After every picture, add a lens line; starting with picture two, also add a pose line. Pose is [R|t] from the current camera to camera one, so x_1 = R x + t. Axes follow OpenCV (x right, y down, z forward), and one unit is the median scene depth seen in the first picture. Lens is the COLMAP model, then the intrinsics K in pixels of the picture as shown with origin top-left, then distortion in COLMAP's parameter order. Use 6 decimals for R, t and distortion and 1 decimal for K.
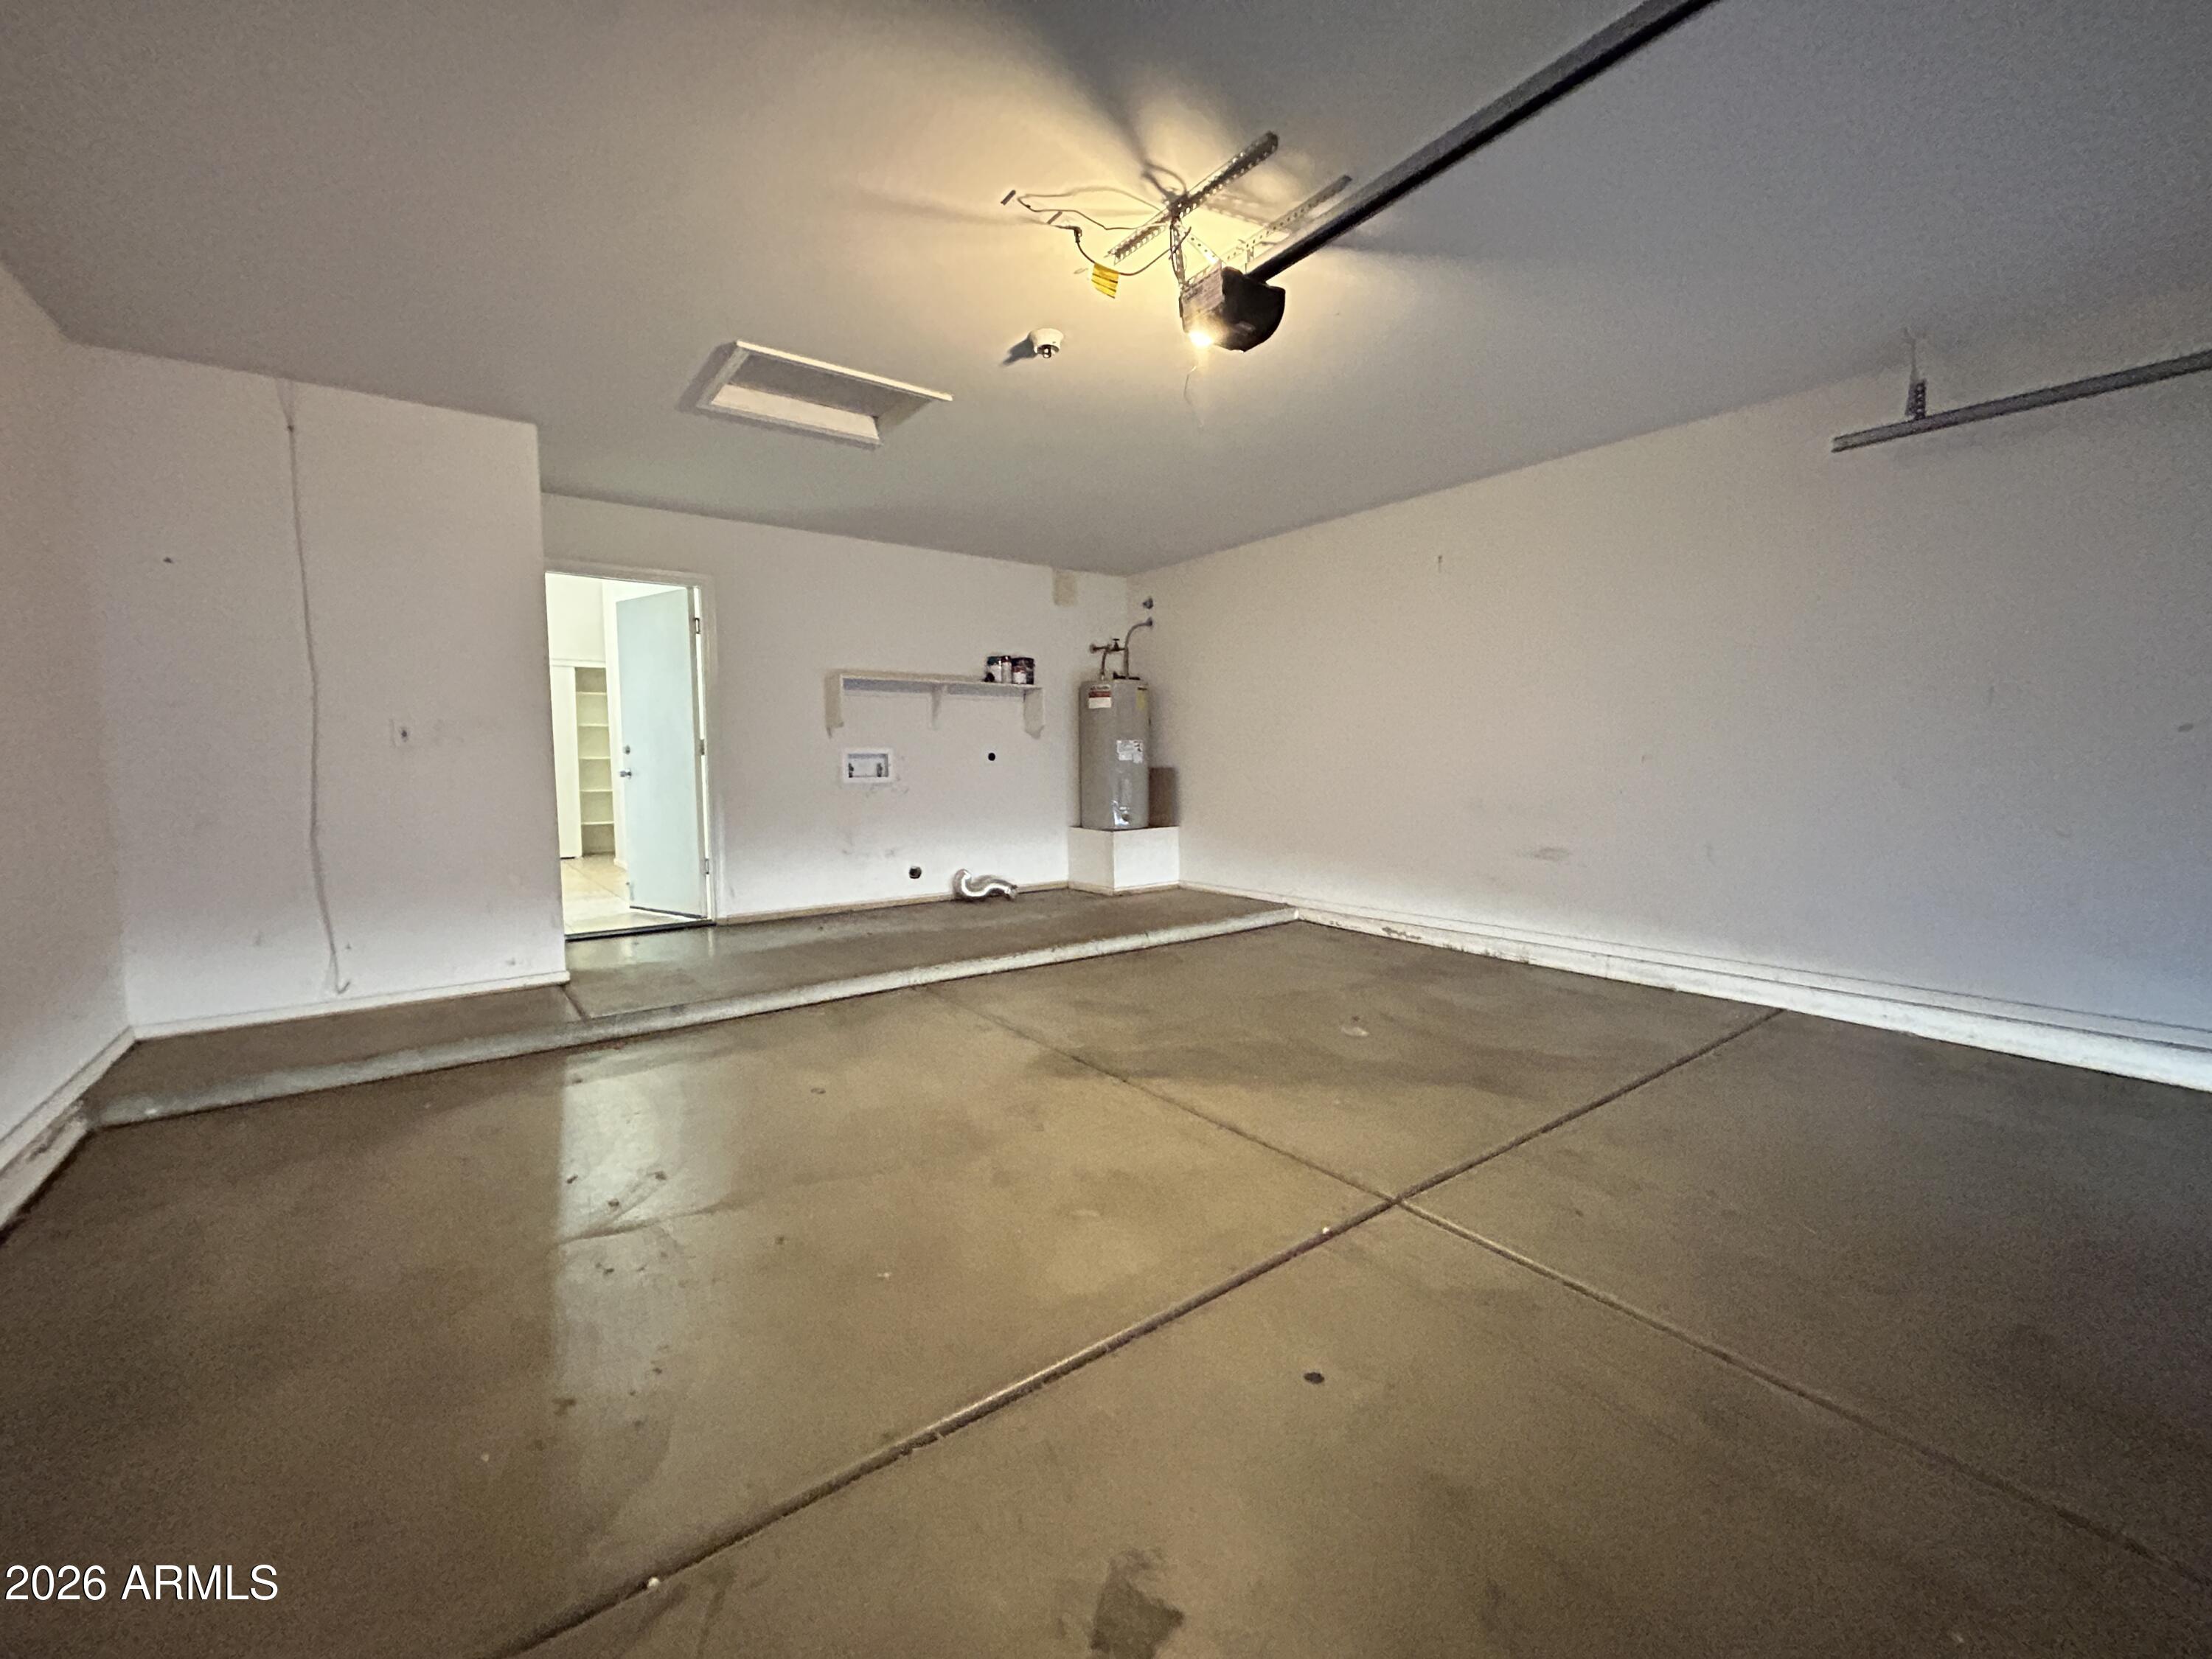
lens RADIAL K [[894.1, 0, 1104.5], [0, 894.1, 831.3], [0, 0, 1]] dist [0.013828, -0.000138]
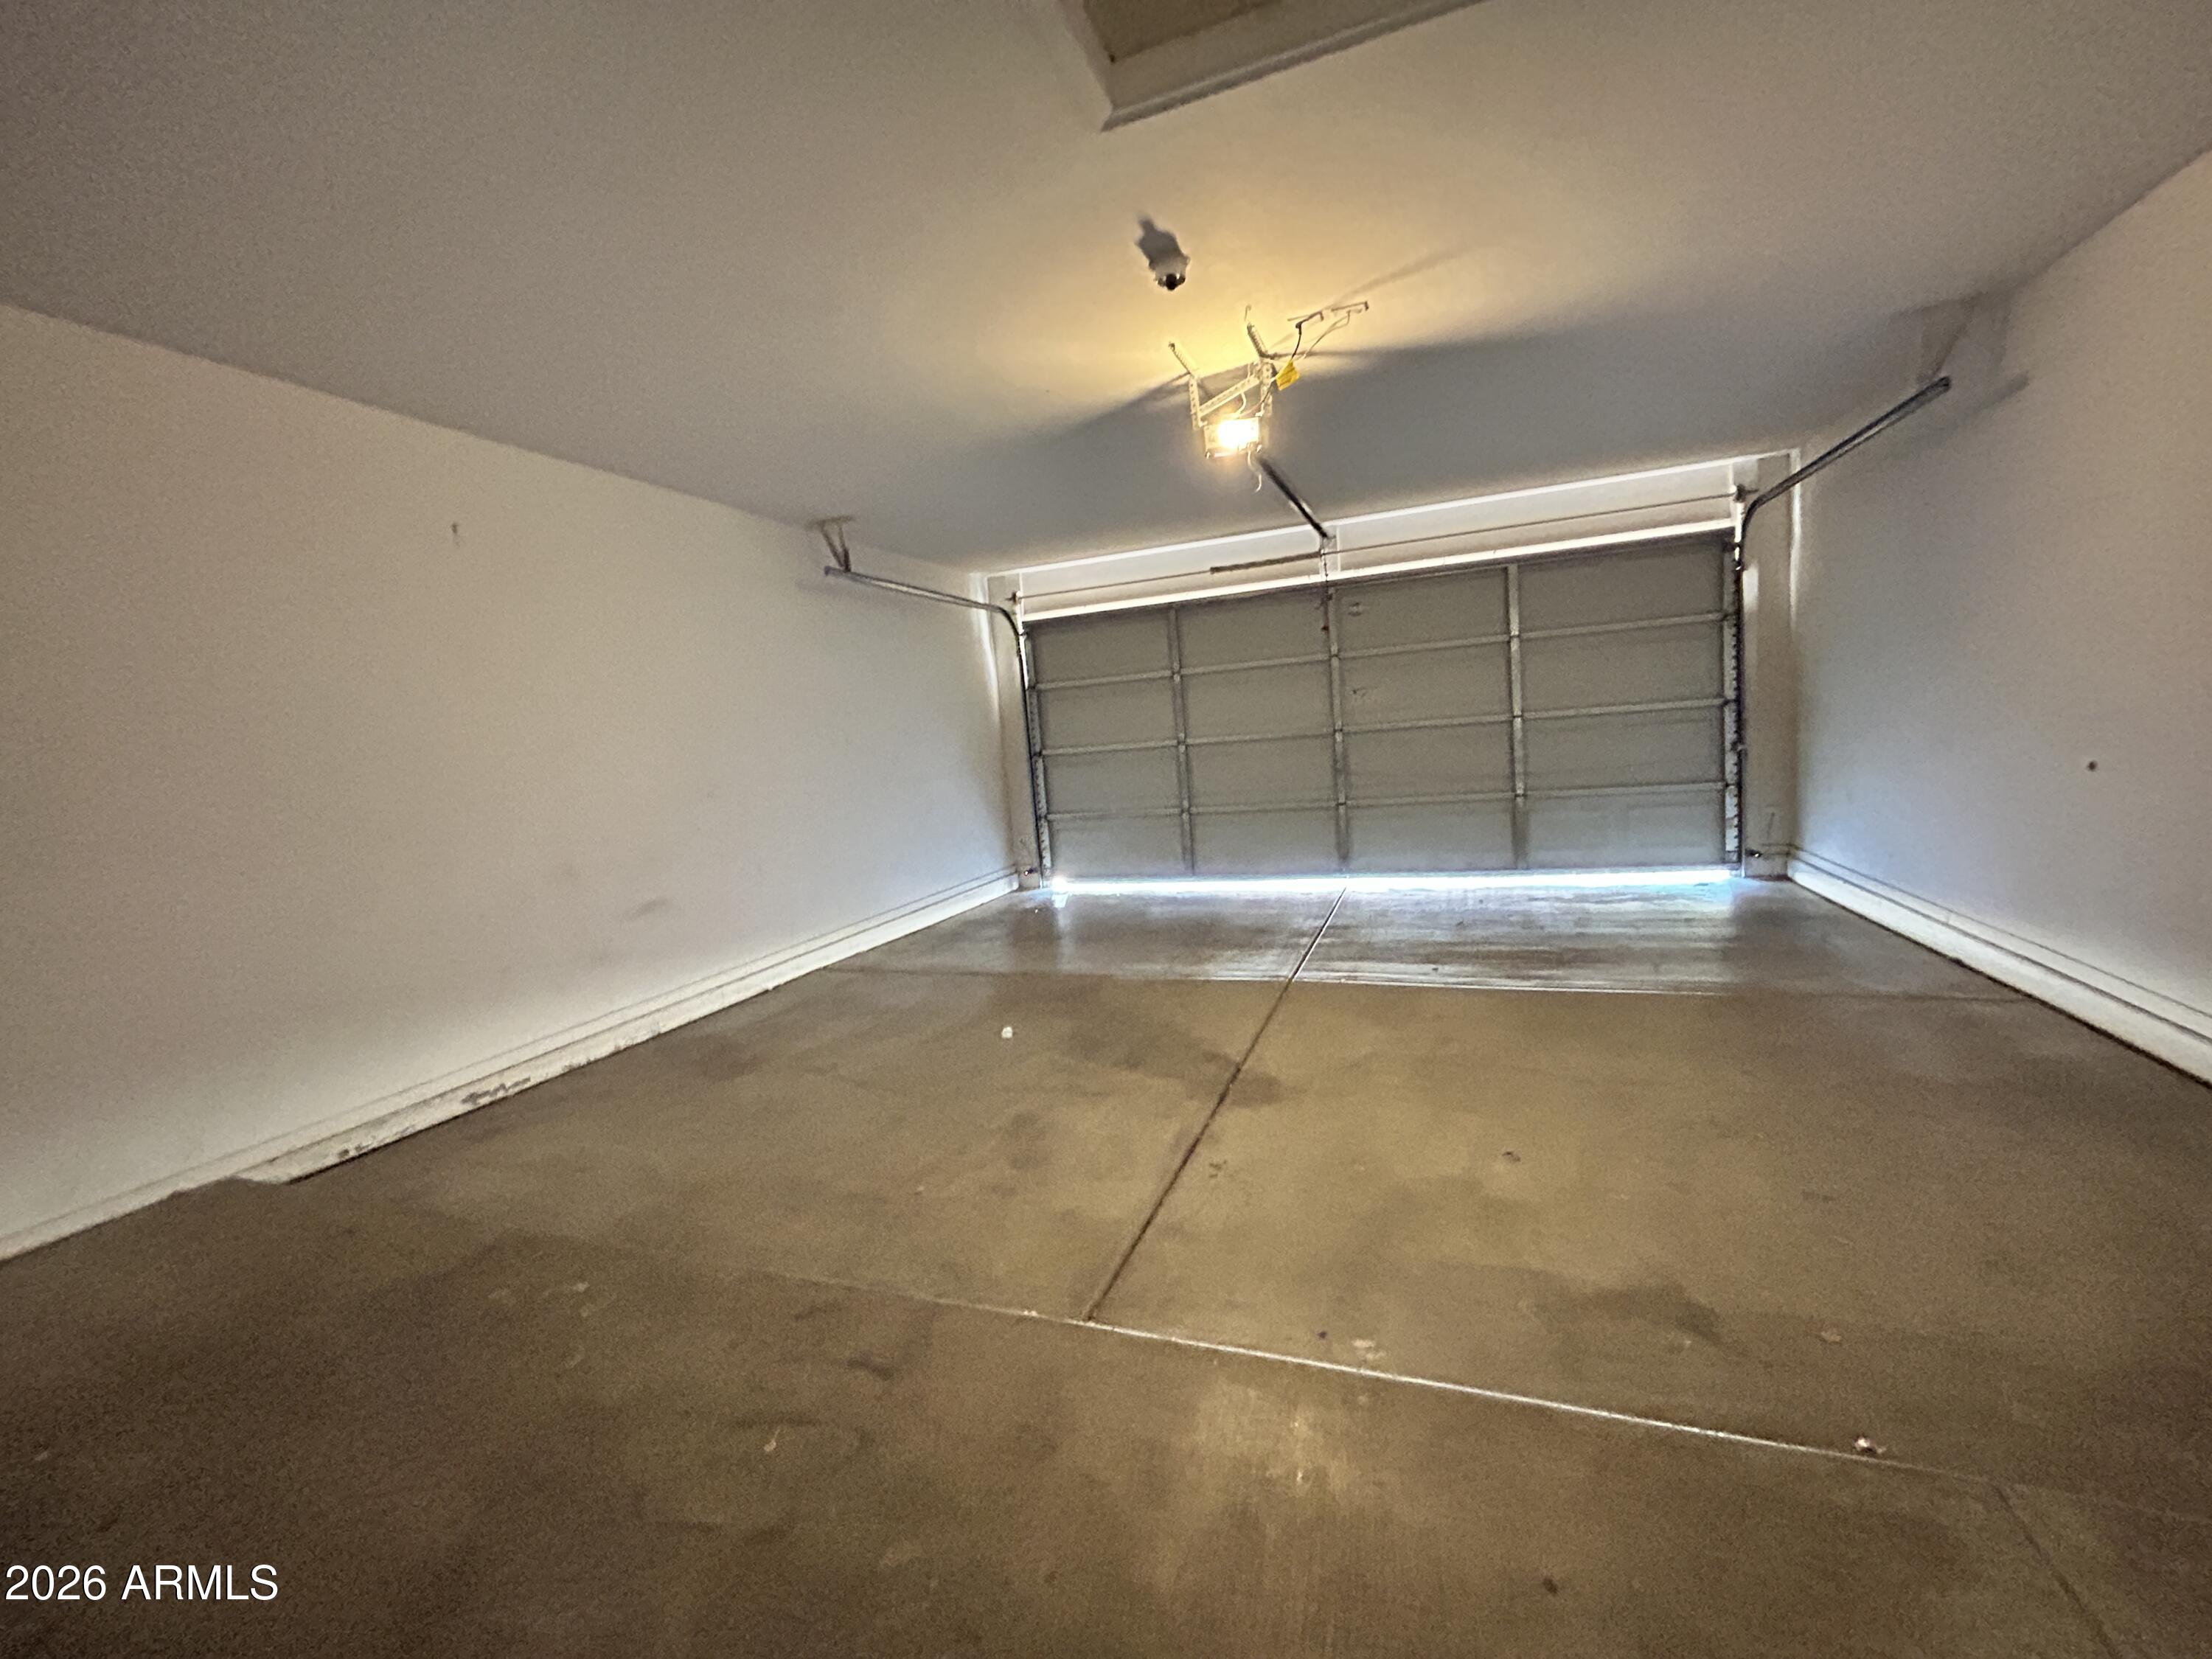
lens RADIAL K [[894.1, 0, 1104.3], [0, 894.1, 830.8], [0, 0, 1]] dist [0.013828, -0.000138]
pose [[-0.533365, -0.037887, 0.845036, -0.532672], [0.147822, 0.979449, 0.137214, -0.112221], [-0.832869, 0.198100, -0.516803, 1.112938]]
